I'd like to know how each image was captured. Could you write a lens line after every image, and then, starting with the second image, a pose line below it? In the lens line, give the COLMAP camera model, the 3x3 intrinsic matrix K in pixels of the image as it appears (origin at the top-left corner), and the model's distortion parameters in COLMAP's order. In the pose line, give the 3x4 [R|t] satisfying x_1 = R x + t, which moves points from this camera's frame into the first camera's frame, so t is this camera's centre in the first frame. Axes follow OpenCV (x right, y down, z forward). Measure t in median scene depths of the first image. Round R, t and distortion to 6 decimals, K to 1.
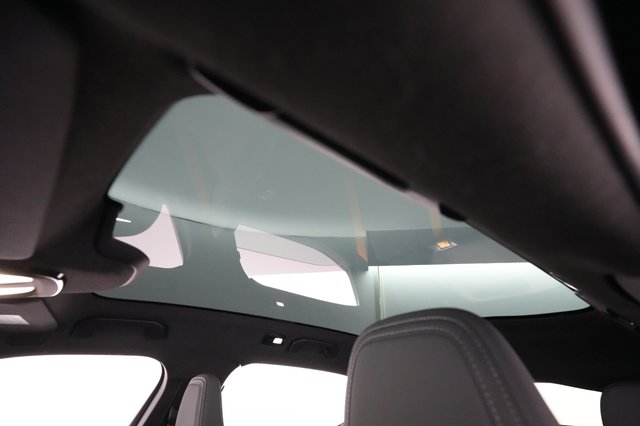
lens RADIAL K [[302.1, 0, 320.0], [0, 302.1, 213.0], [0, 0, 1]] dist [0.001911, 0.000562]
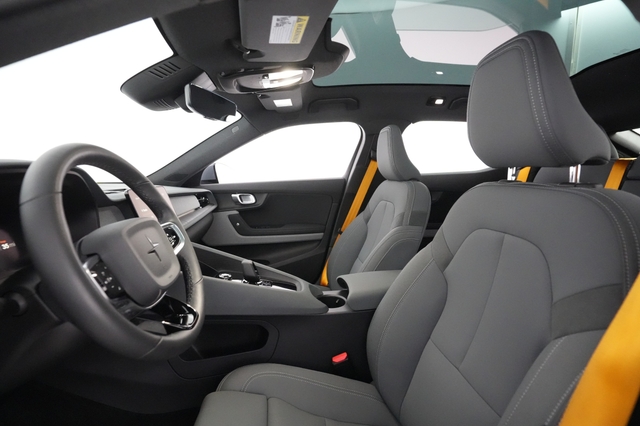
lens RADIAL K [[302.1, 0, 320.0], [0, 302.1, 213.0], [0, 0, 1]] dist [0.001911, 0.000562]
pose [[0.862569, 0.035322, -0.504706, 0.090340], [0.283237, 0.792878, 0.539557, -0.038652], [0.419228, -0.608356, 0.673907, -0.373002]]
